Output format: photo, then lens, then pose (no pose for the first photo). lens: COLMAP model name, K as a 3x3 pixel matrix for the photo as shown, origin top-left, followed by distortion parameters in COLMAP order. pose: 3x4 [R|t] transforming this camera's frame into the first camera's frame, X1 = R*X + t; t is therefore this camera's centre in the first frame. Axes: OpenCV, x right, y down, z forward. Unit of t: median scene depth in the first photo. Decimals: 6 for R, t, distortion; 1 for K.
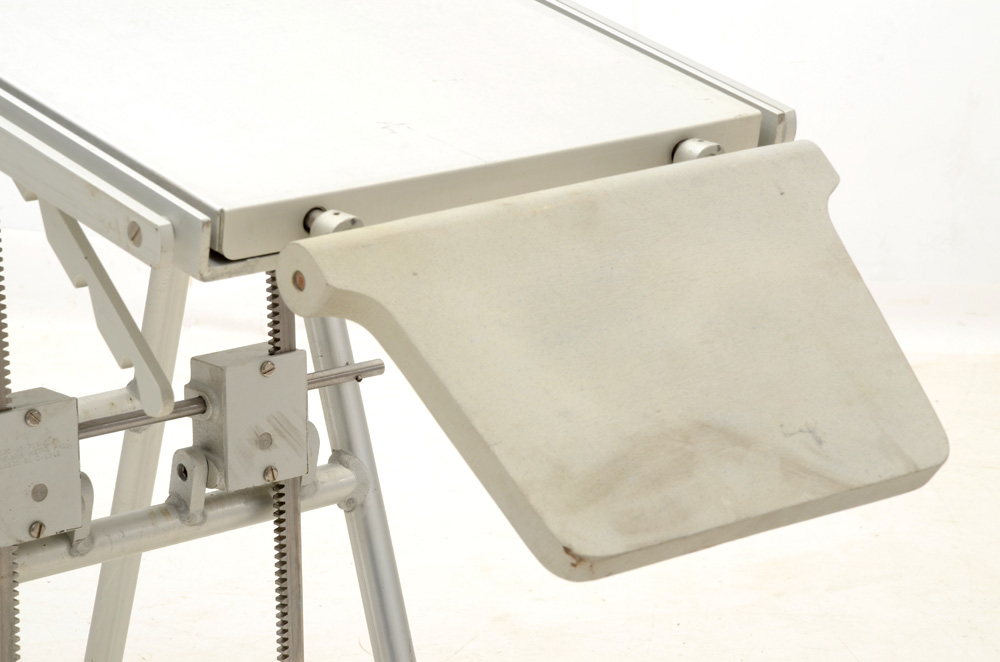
lens RADIAL K [[3578.1, 0, 501.5], [0, 3578.1, 359.4], [0, 0, 1]] dist [1.099332, 1.195033]
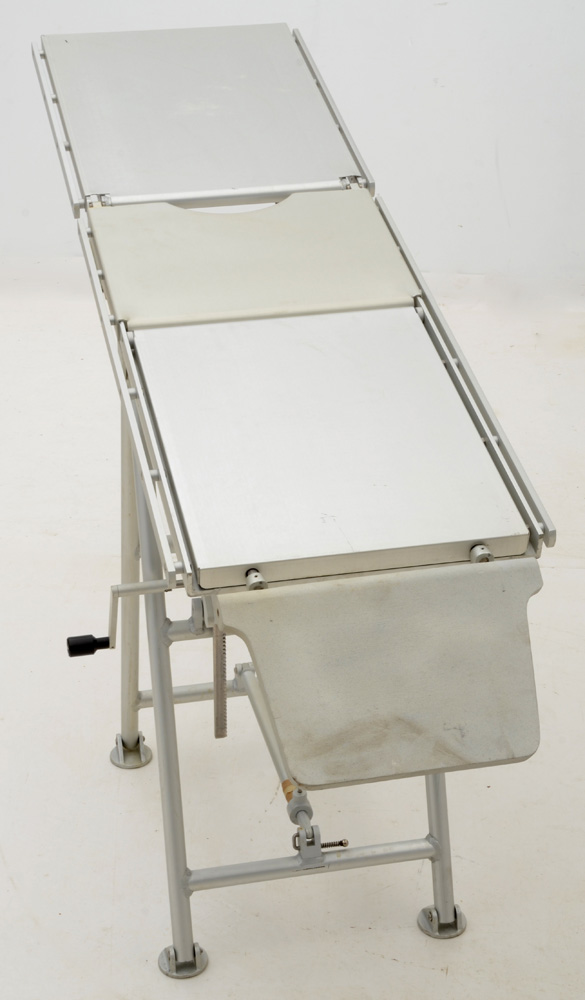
lens RADIAL K [[1844.3, 0, 251.8], [0, 1844.3, 501.2], [0, 0, 1]] dist [0.183954, 0.047352]
pose [[0.888815, 0.204366, -0.410175, 0.375302], [-0.119552, 0.967466, 0.222972, -0.315166], [0.442398, -0.149143, 0.884330, 0.055158]]
